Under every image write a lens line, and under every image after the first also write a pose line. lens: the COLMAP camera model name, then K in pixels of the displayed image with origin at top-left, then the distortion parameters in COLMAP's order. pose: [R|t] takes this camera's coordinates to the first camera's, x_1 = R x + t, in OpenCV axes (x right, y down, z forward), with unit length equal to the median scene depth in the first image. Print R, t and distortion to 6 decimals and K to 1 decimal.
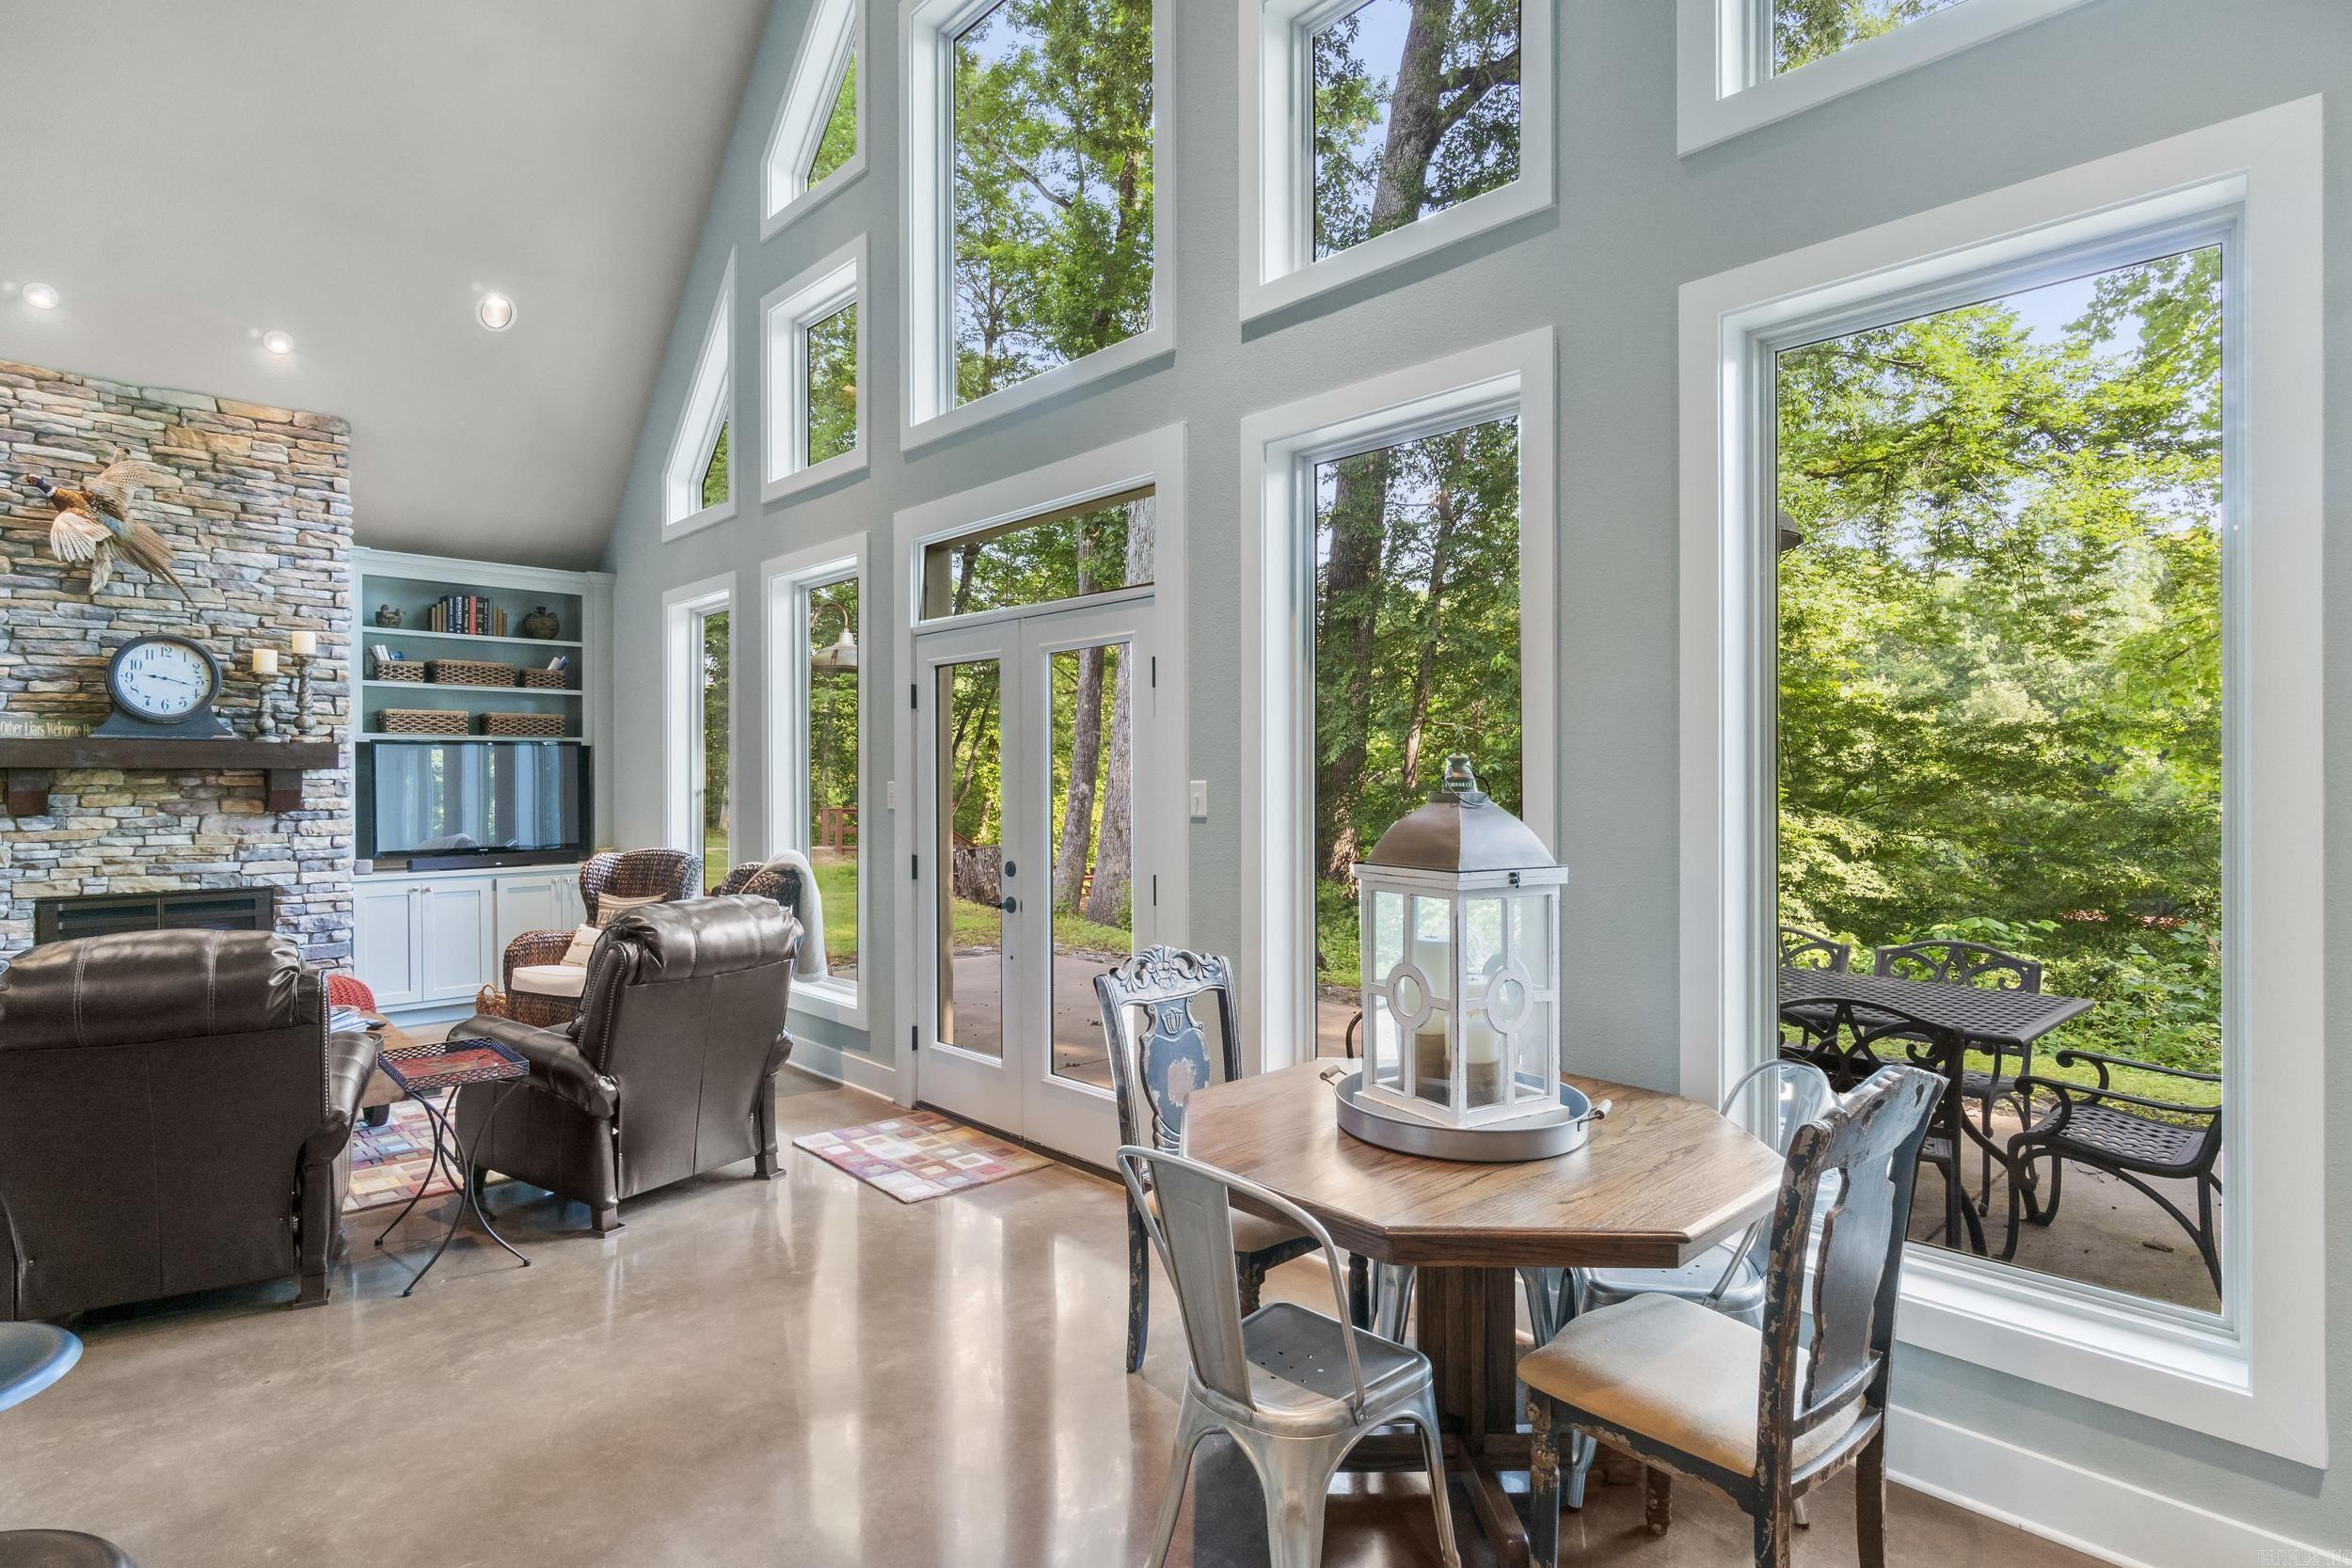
lens RADIAL K [[1207.6, 0, 1153.1], [0, 1207.6, 780.6], [0, 0, 1]] dist [-0.006332, 0.001688]
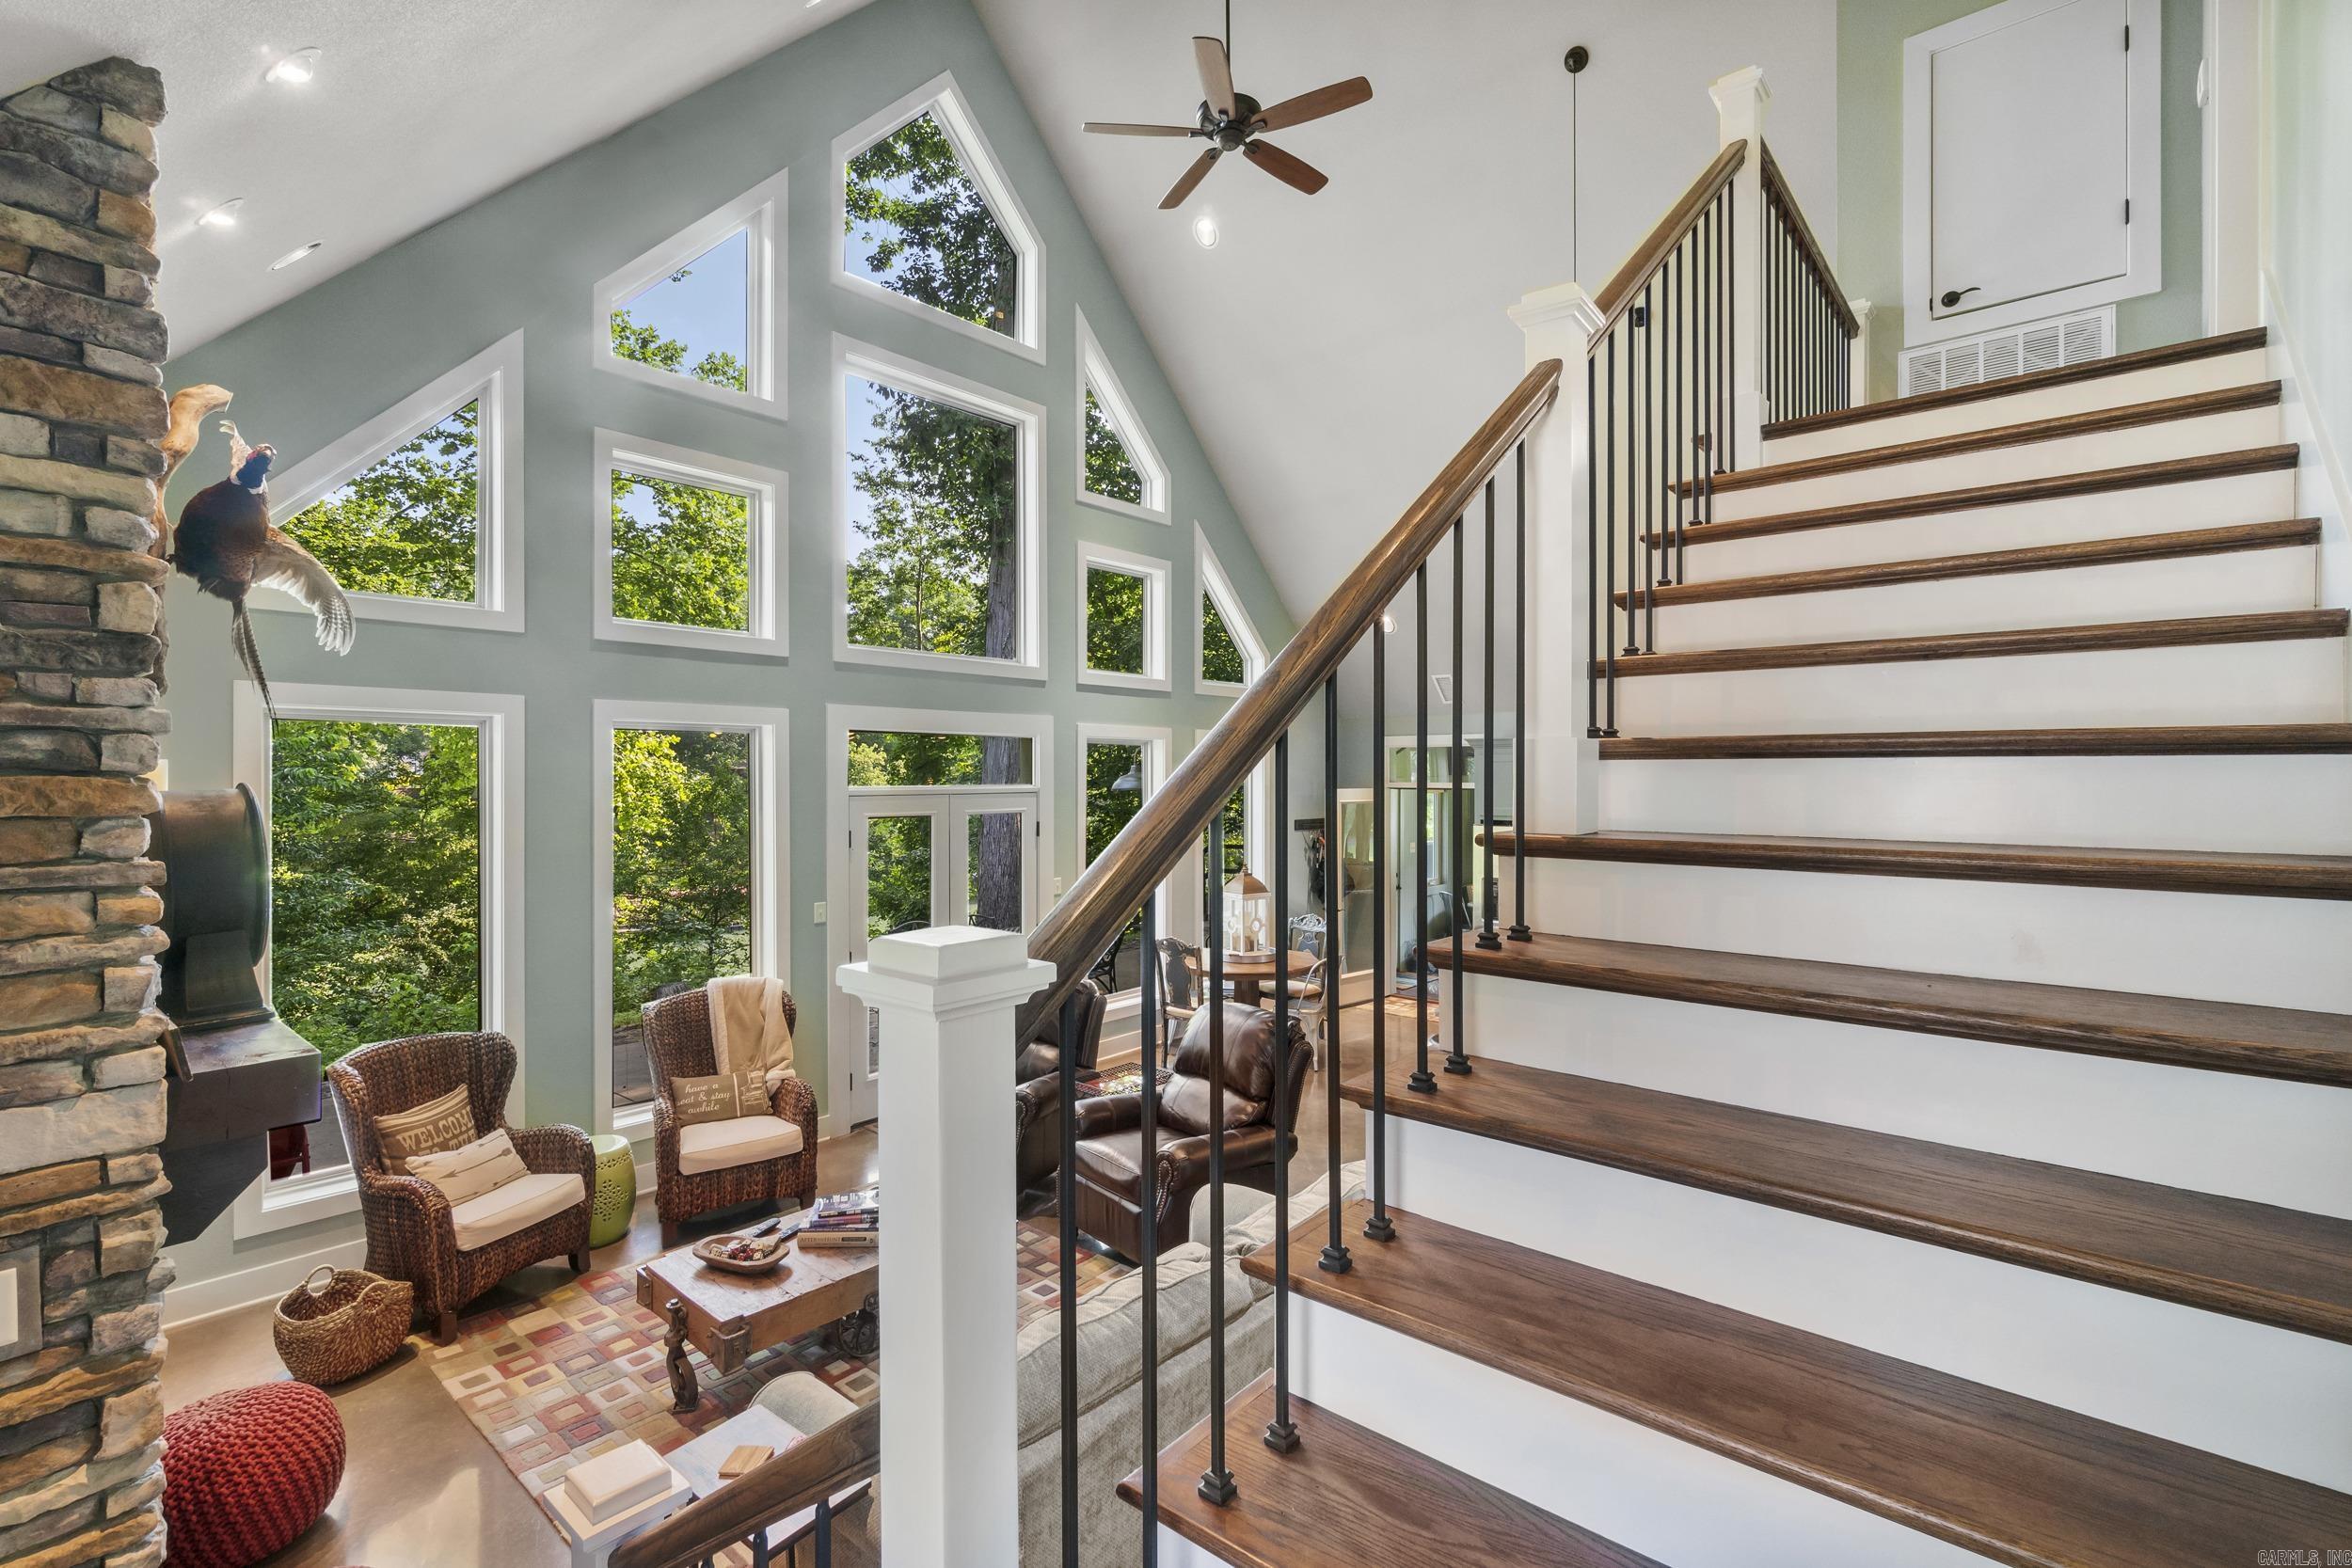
lens RADIAL K [[1056.4, 0, 1160.9], [0, 1056.4, 777.6], [0, 0, 1]] dist [0.000123, 0.000767]
pose [[-0.104279, 0.000175, 0.994548, -1.217149], [0.001752, 0.999998, 0.000007, -0.117626], [-0.994547, 0.001743, -0.104279, 0.638243]]
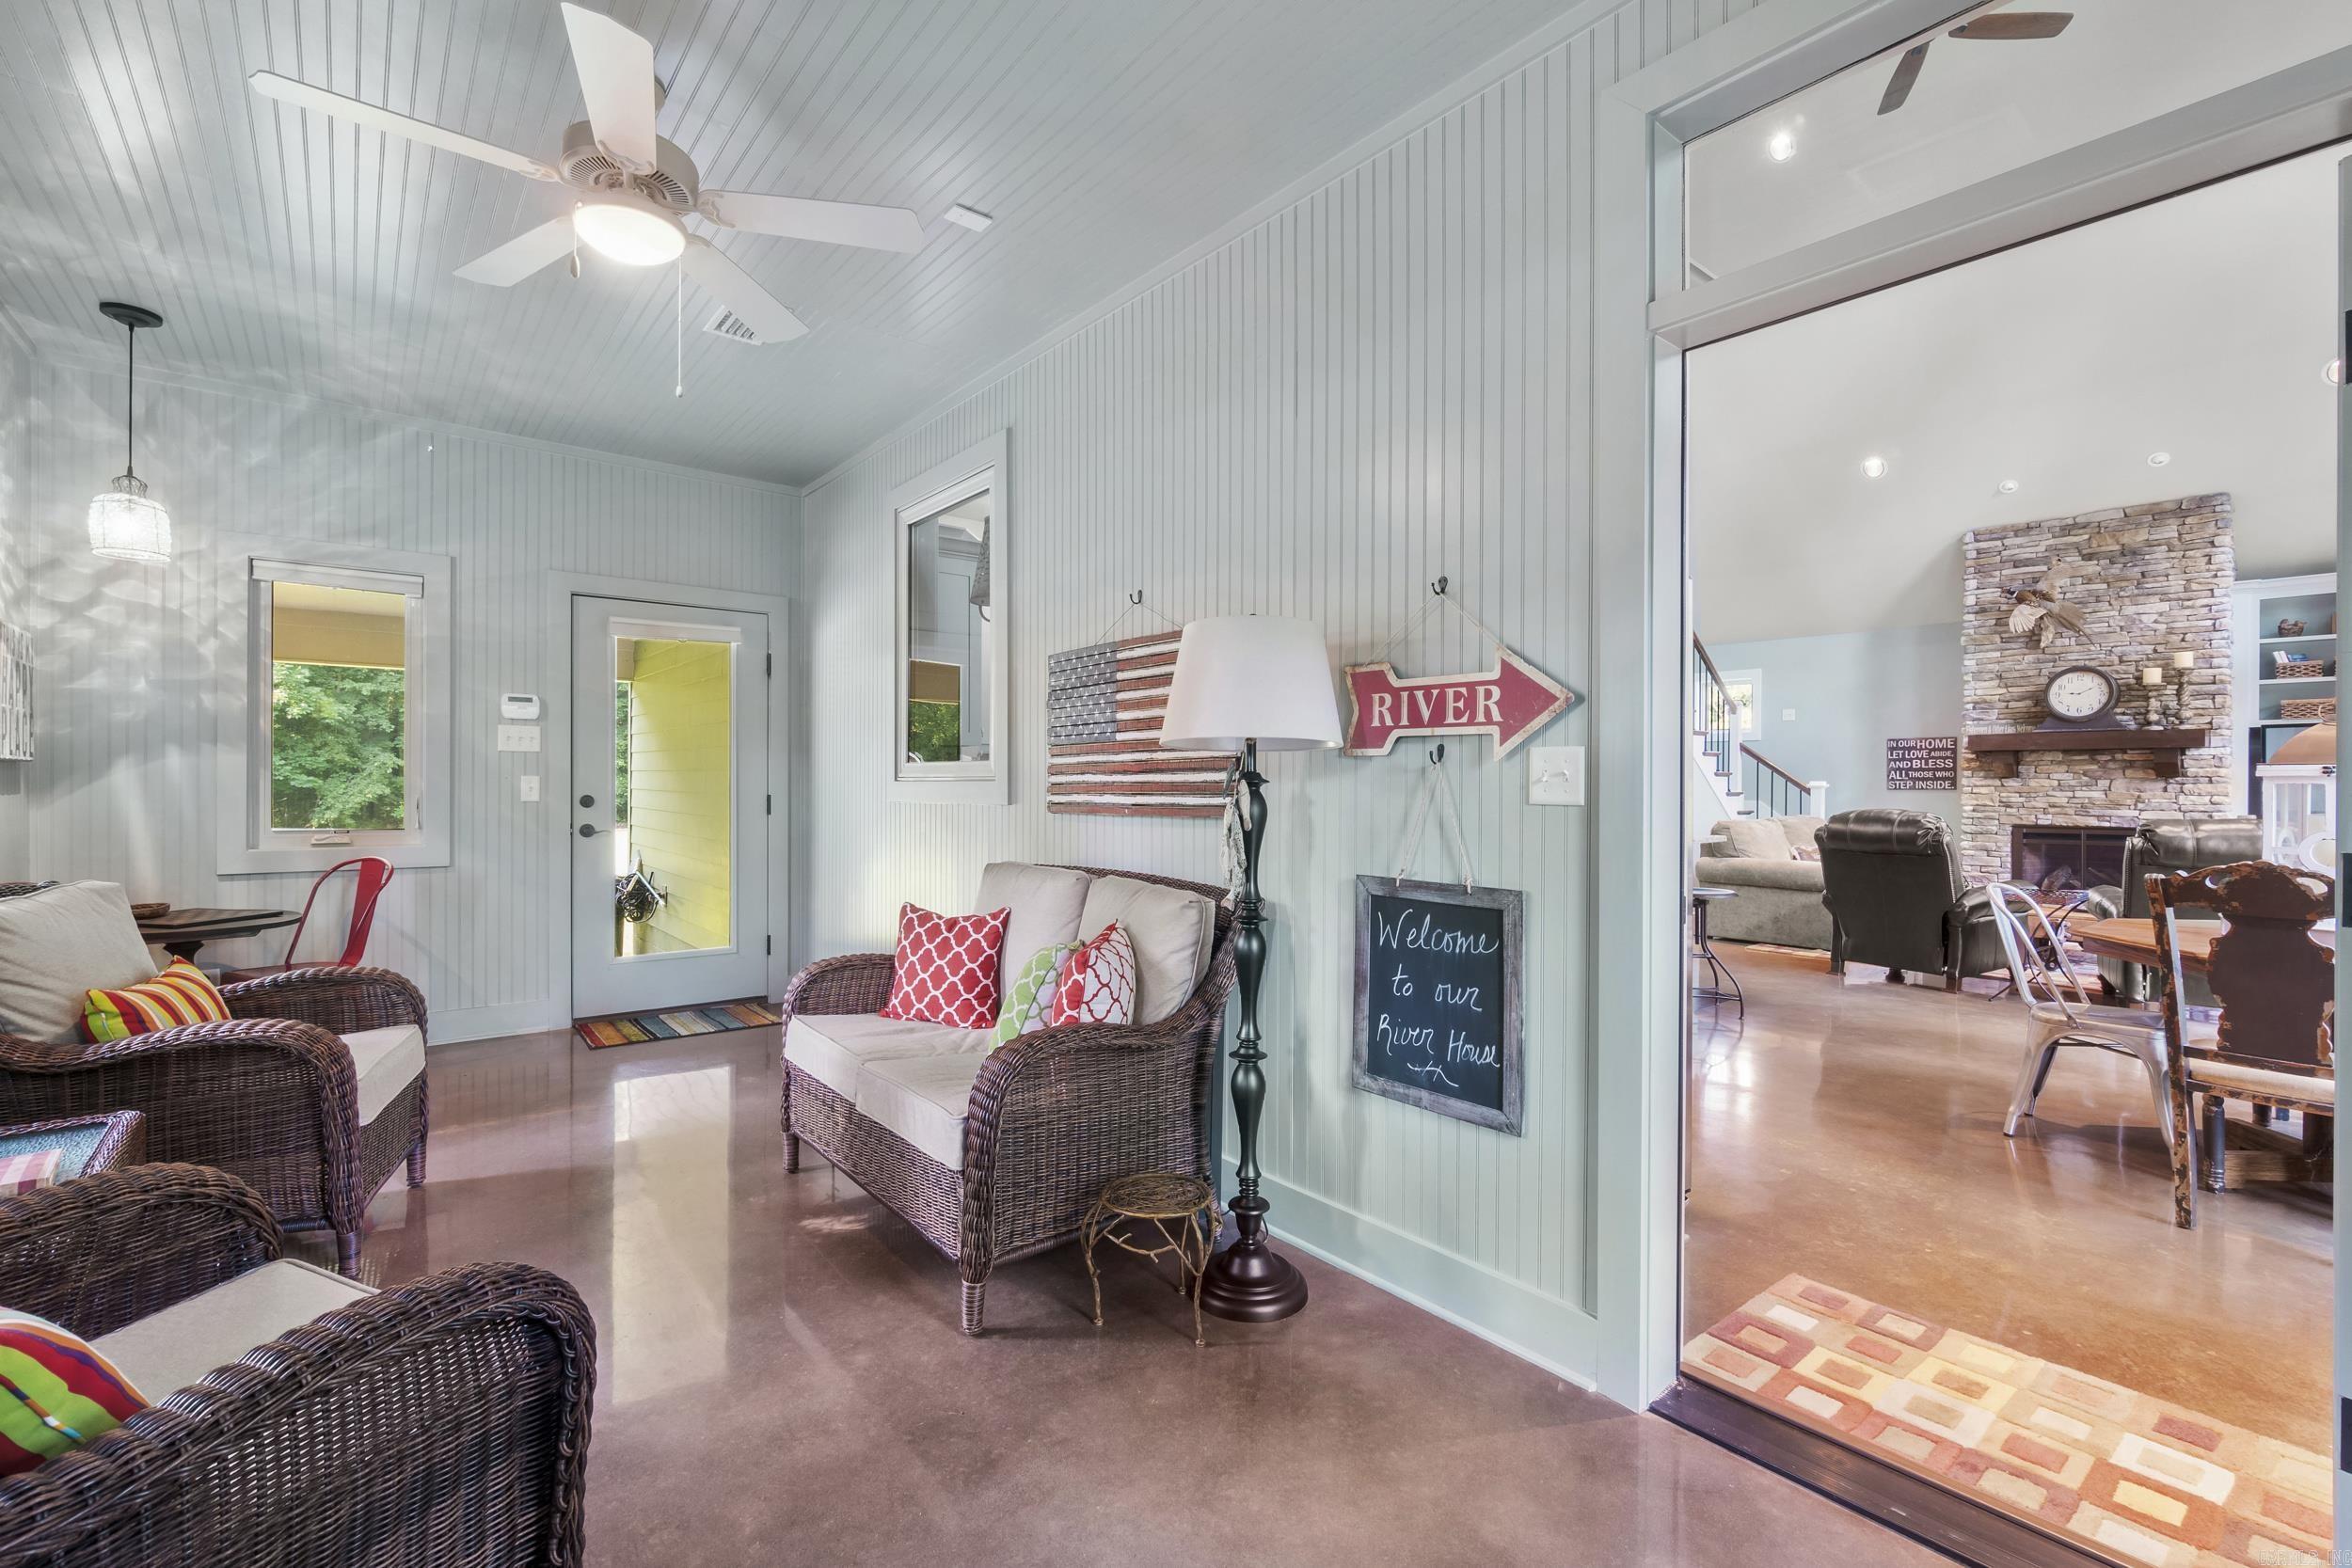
lens RADIAL K [[1022.1, 0, 1176.0], [0, 1022.1, 784.0], [0, 0, 1]] dist [0.001621, 0.000677]
pose [[-0.068230, 0.002396, -0.997667, 0.611208], [-0.005728, 0.999980, 0.002793, 0.038066], [0.997653, 0.005906, -0.068215, -0.117529]]
